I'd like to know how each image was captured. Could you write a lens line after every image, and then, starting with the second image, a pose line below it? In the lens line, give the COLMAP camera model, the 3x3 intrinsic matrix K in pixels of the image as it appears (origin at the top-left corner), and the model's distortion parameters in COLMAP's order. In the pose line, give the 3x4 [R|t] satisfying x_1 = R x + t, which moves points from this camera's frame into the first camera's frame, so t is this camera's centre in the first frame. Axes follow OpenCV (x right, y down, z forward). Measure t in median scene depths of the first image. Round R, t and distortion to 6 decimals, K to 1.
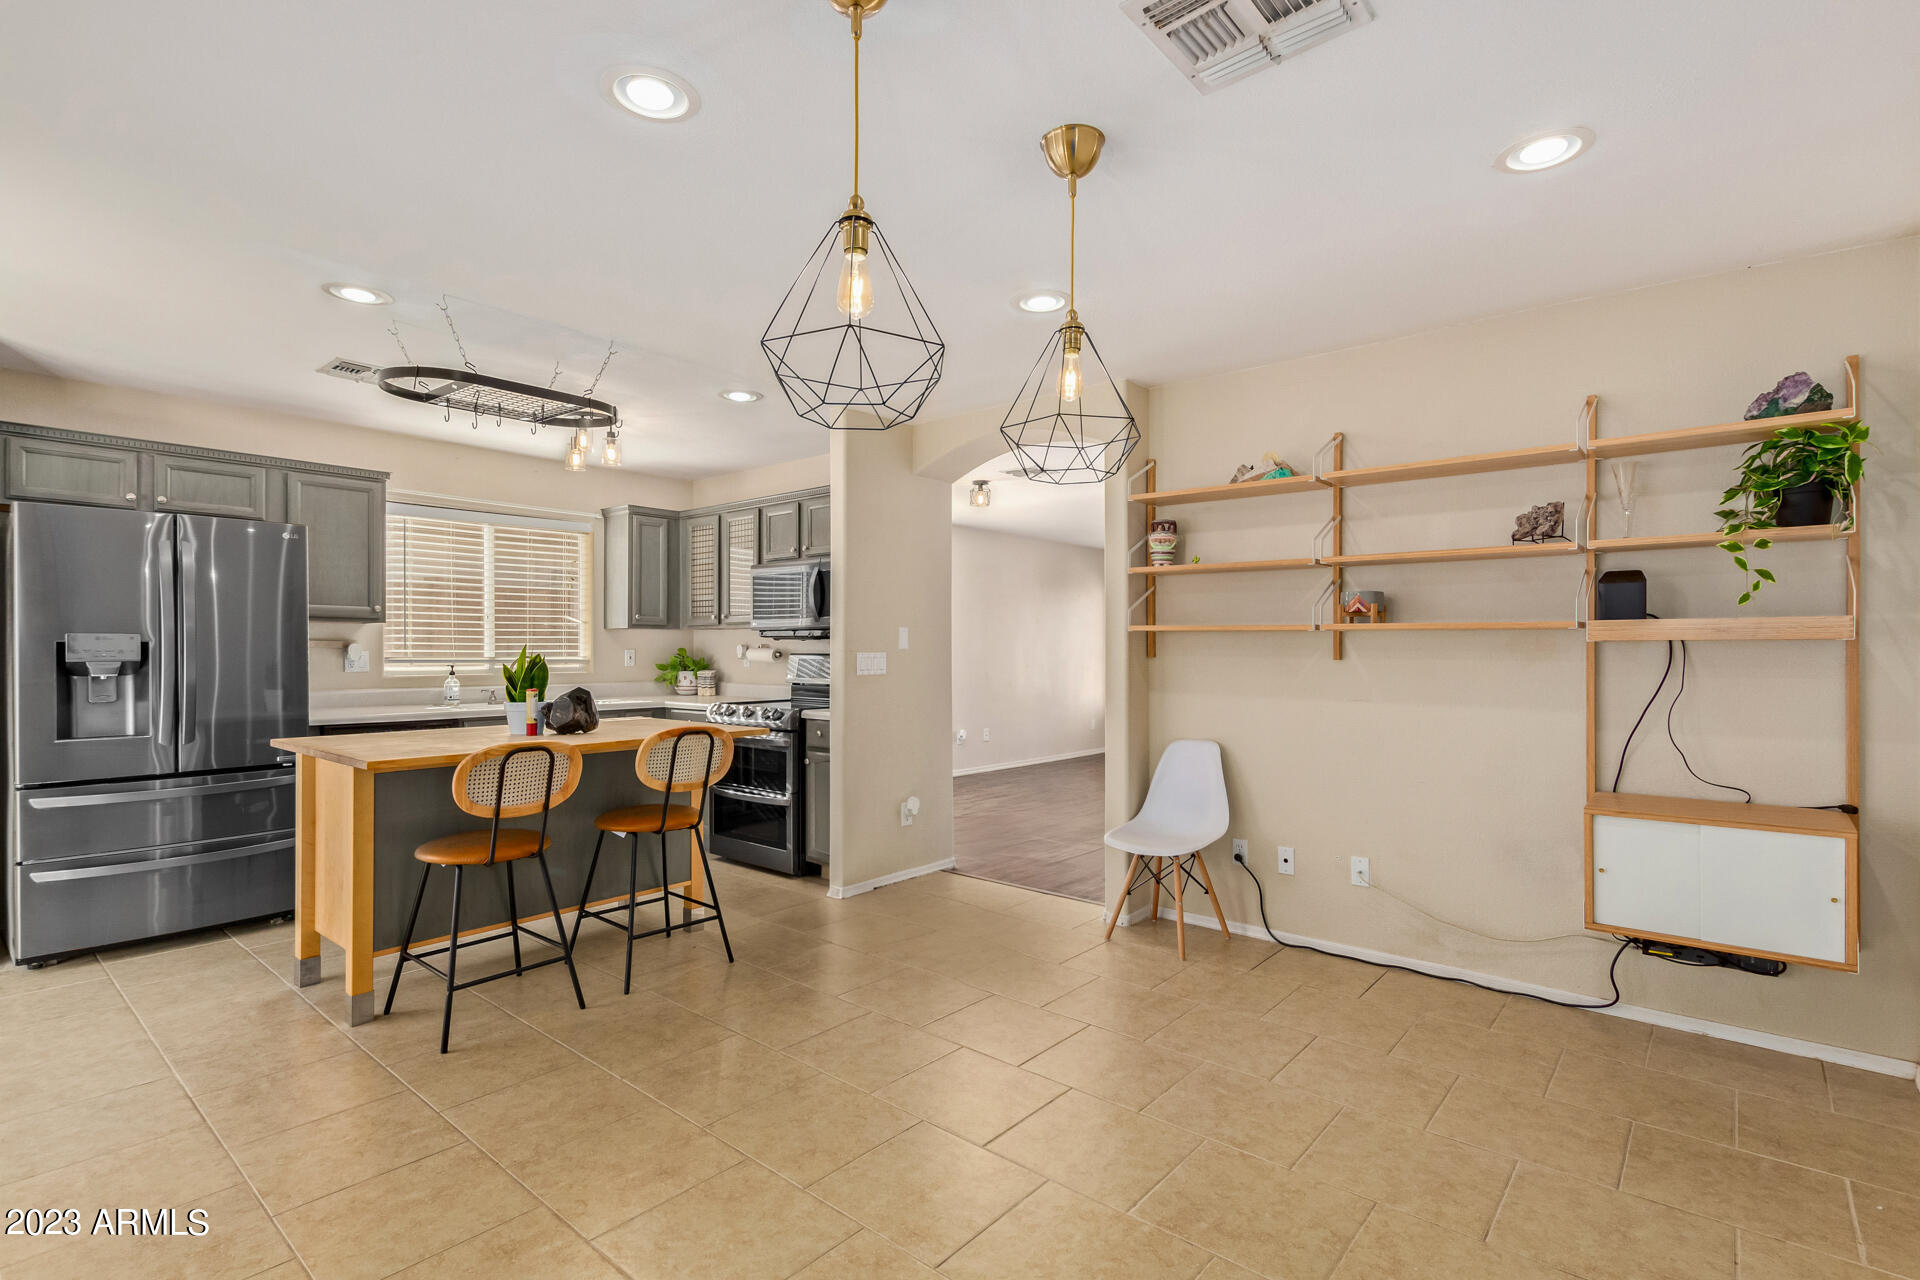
lens RADIAL K [[875.7, 0, 952.3], [0, 875.7, 648.1], [0, 0, 1]] dist [0.014180, -0.004679]
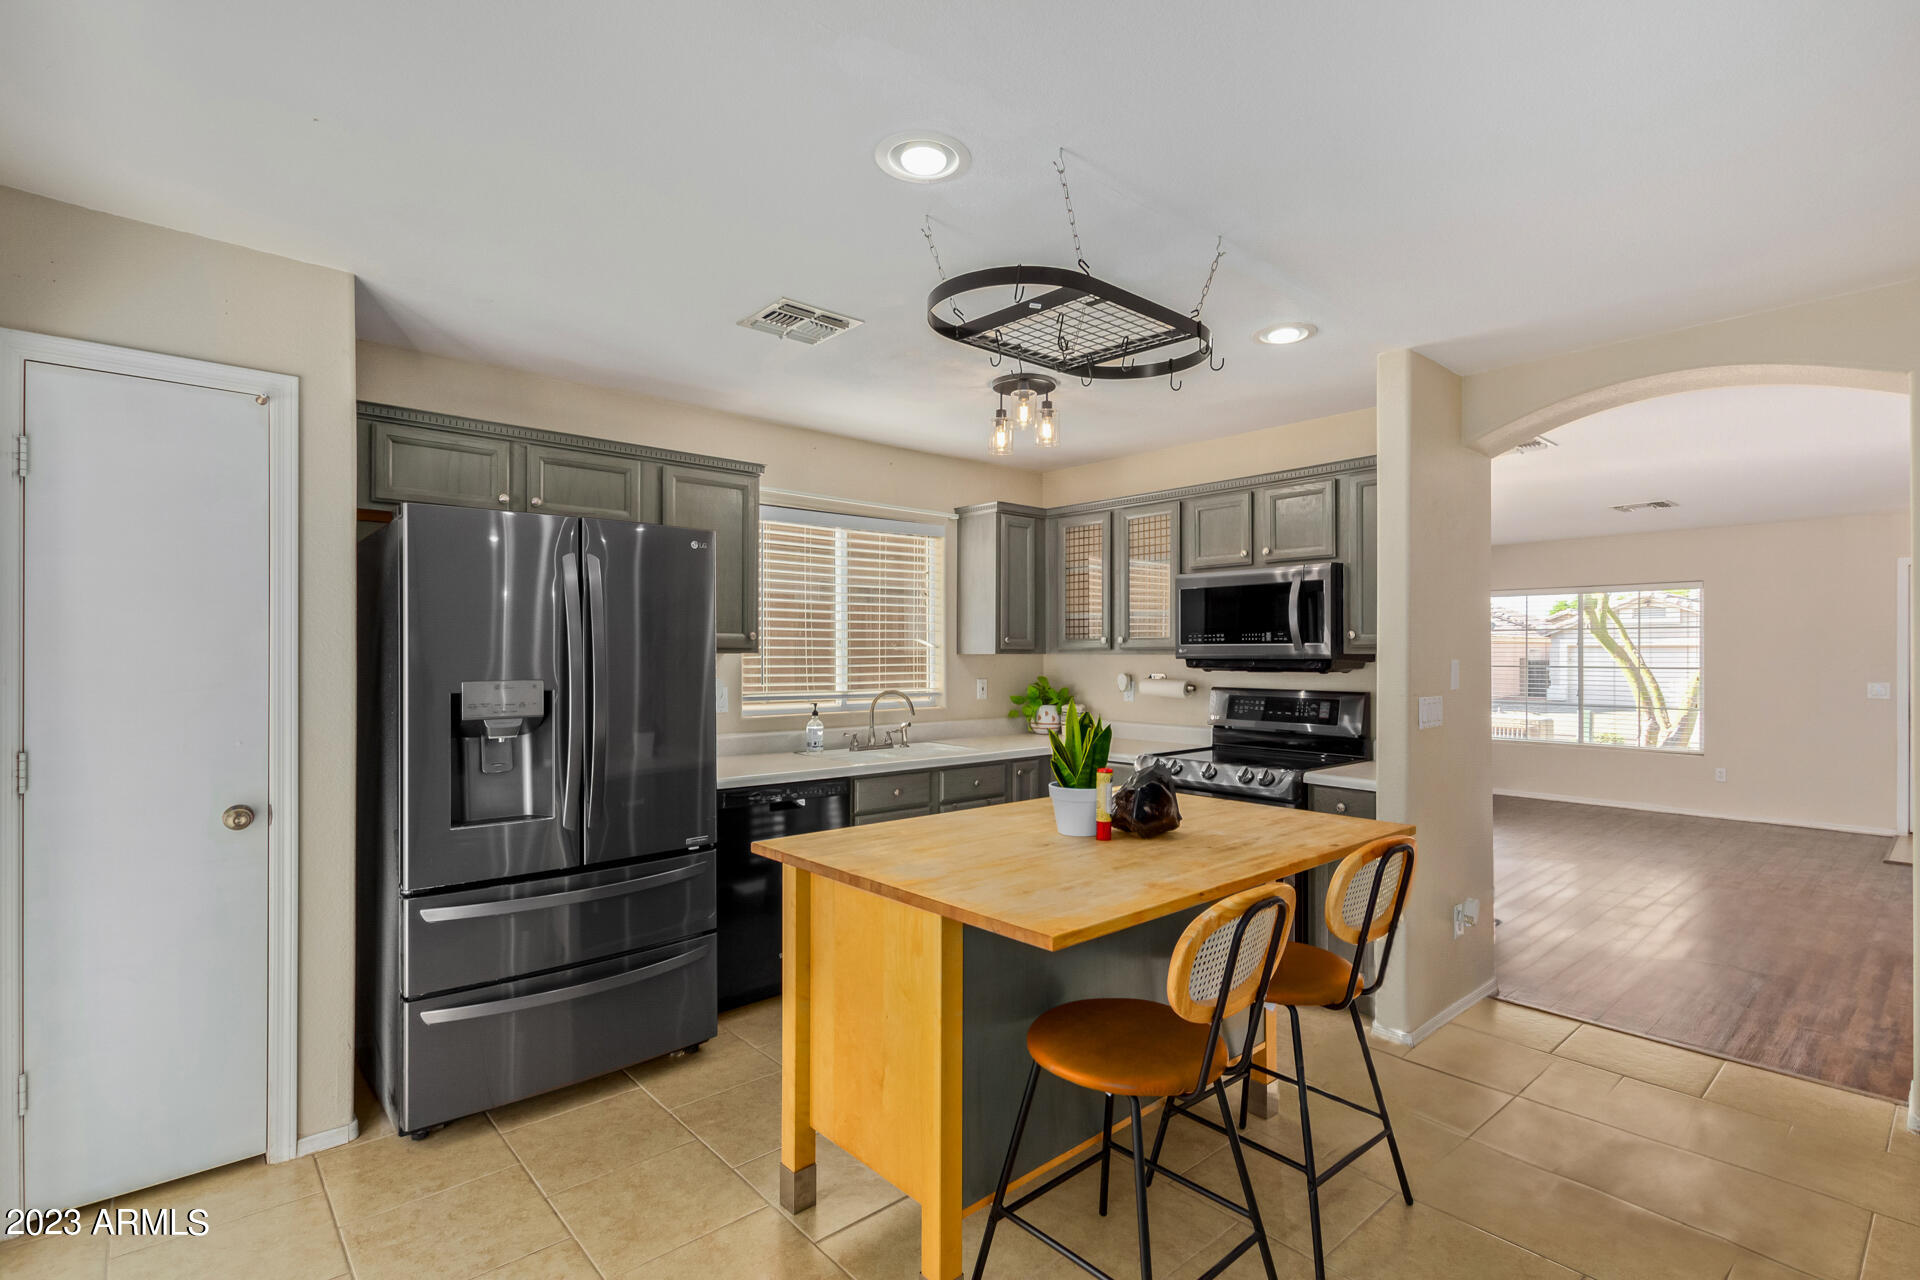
lens RADIAL K [[875.7, 0, 969.3], [0, 875.7, 653.0], [0, 0, 1]] dist [0.014180, -0.004679]
pose [[0.990495, -0.002286, -0.137532, -0.347672], [0.001884, 0.999994, -0.003053, -0.026388], [0.137538, 0.002765, 0.990493, 0.240806]]
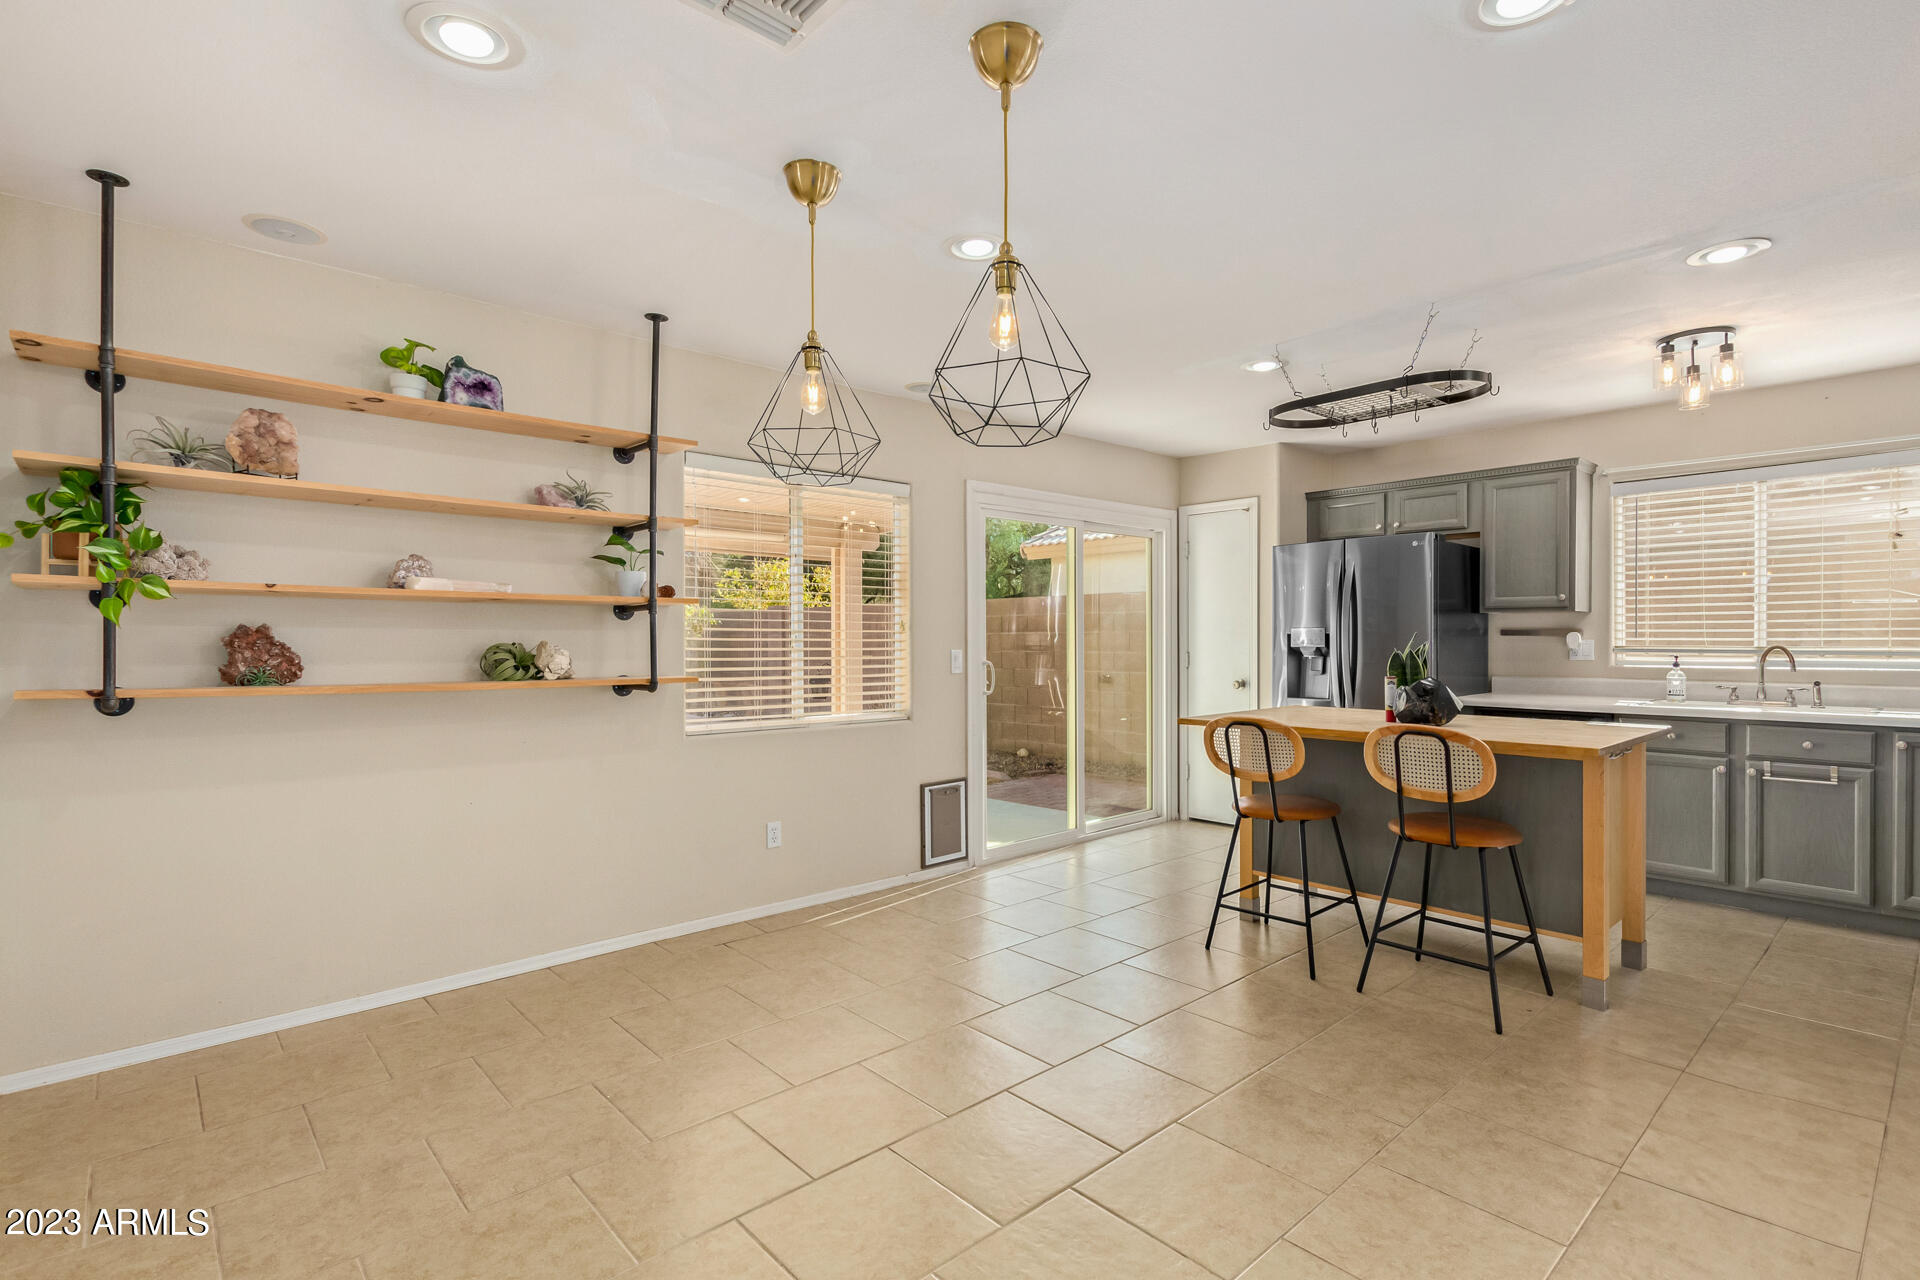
lens RADIAL K [[875.7, 0, 980.8], [0, 875.7, 656.2], [0, 0, 1]] dist [0.014180, -0.004679]
pose [[-0.087559, 0.017634, -0.996003, 0.401747], [0.004377, 0.999840, 0.017317, 0.002059], [0.996150, -0.002843, -0.087622, 0.424796]]
